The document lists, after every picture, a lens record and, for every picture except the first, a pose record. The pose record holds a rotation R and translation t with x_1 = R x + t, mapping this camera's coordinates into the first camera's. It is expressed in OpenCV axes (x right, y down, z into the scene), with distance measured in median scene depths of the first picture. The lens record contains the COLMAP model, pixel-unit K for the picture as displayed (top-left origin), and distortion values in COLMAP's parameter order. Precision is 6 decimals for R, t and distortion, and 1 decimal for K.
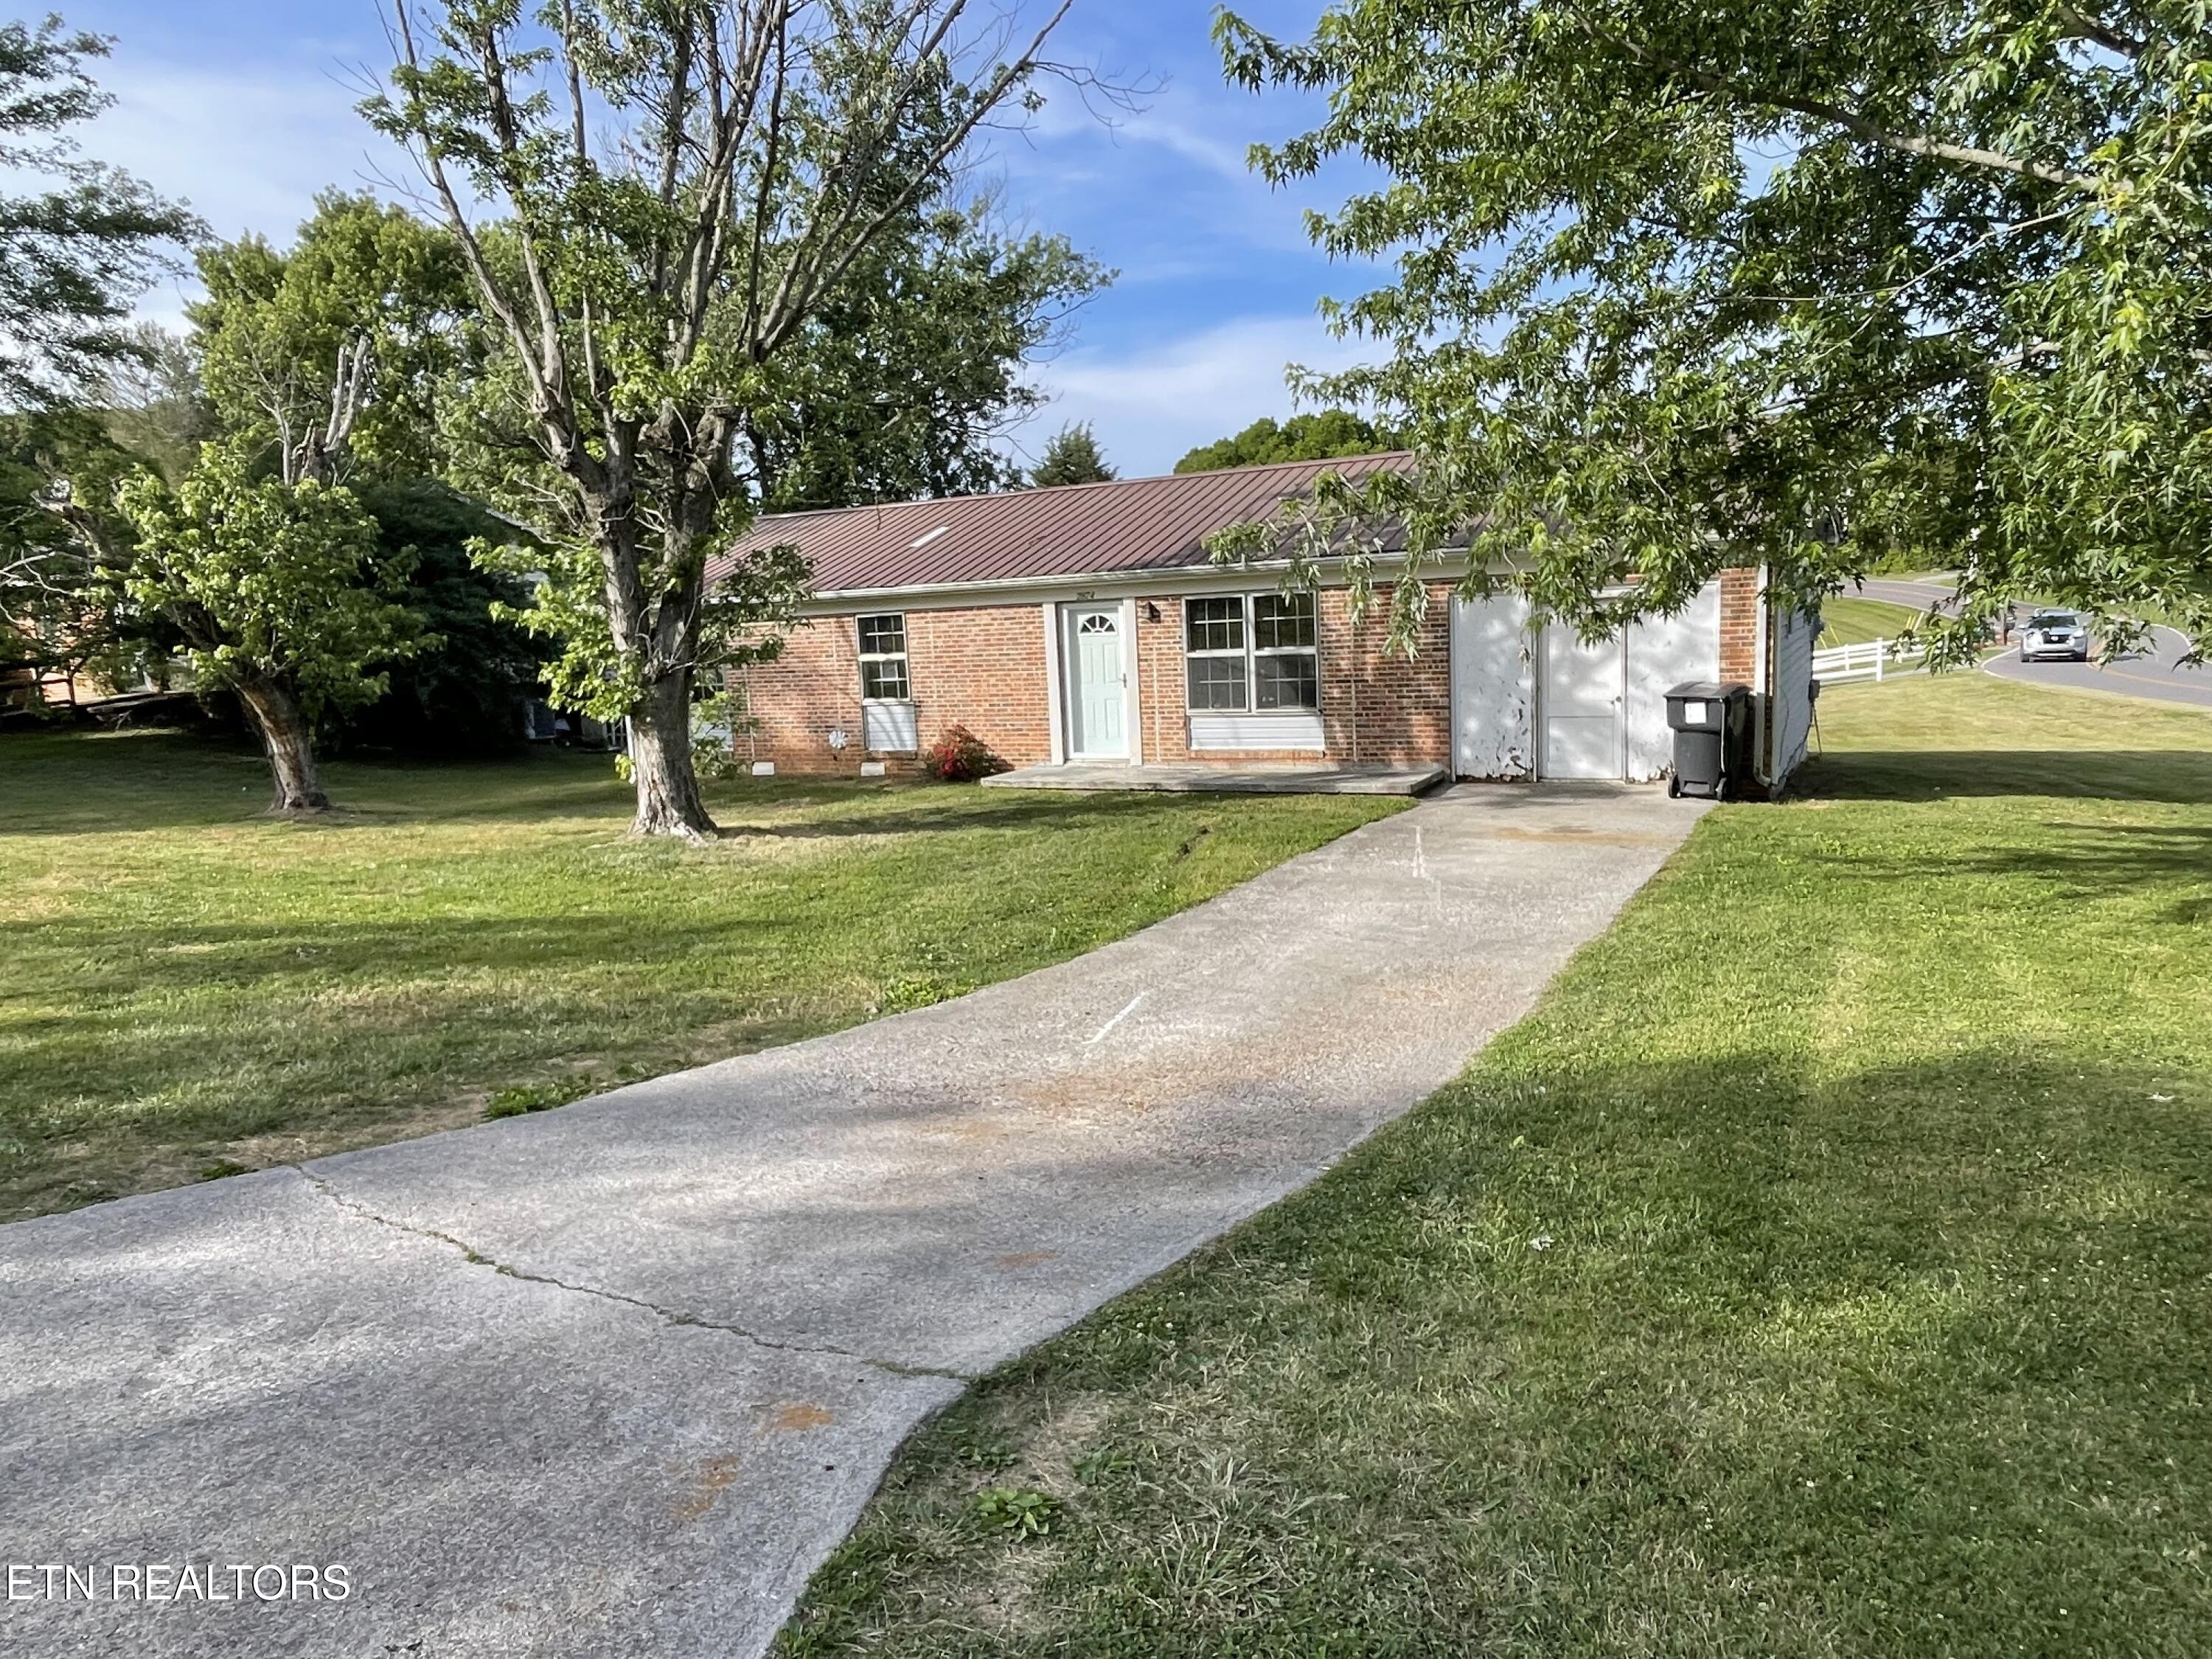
lens RADIAL K [[1487.9, 0, 1106.6], [0, 1487.9, 819.3], [0, 0, 1]] dist [0.002493, -0.001249]
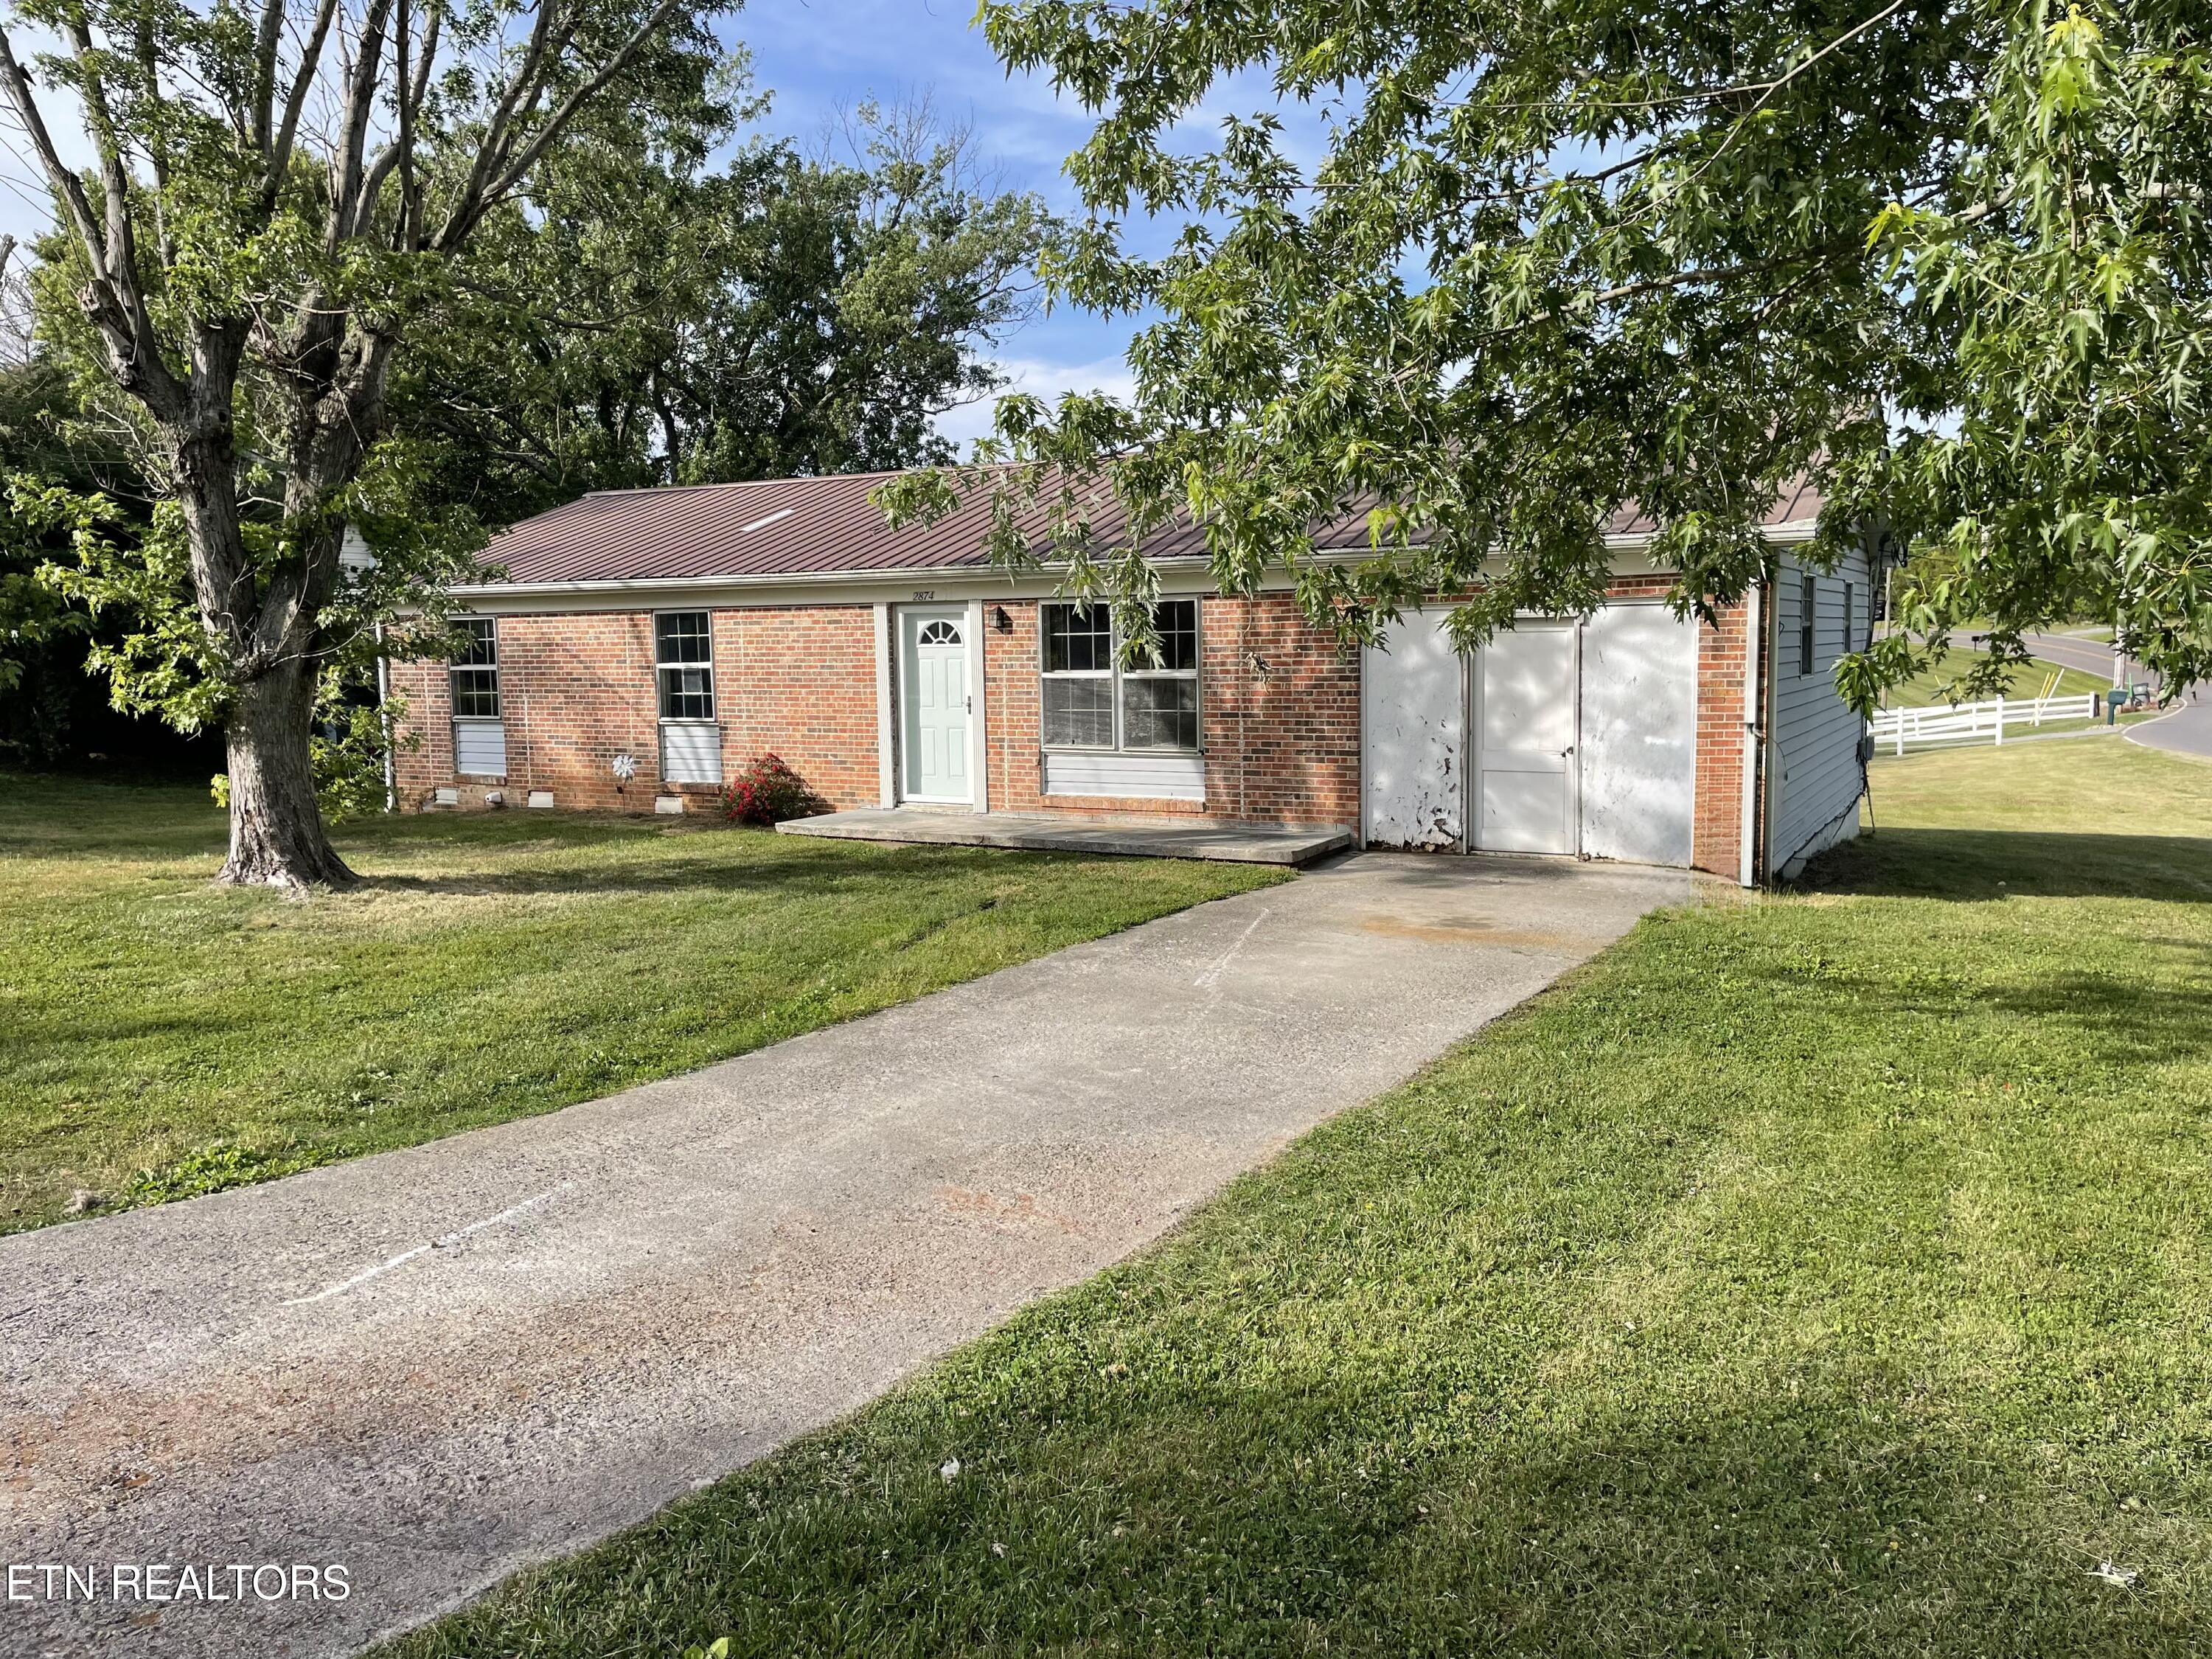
lens RADIAL K [[1700.1, 0, 1108.4], [0, 1700.1, 755.4], [0, 0, 1]] dist [0.105908, -0.156443]
pose [[0.999317, 0.036725, -0.004191, 0.101426], [-0.036926, 0.996986, -0.068231, -0.008553], [0.001672, 0.068339, 0.997661, 0.112230]]
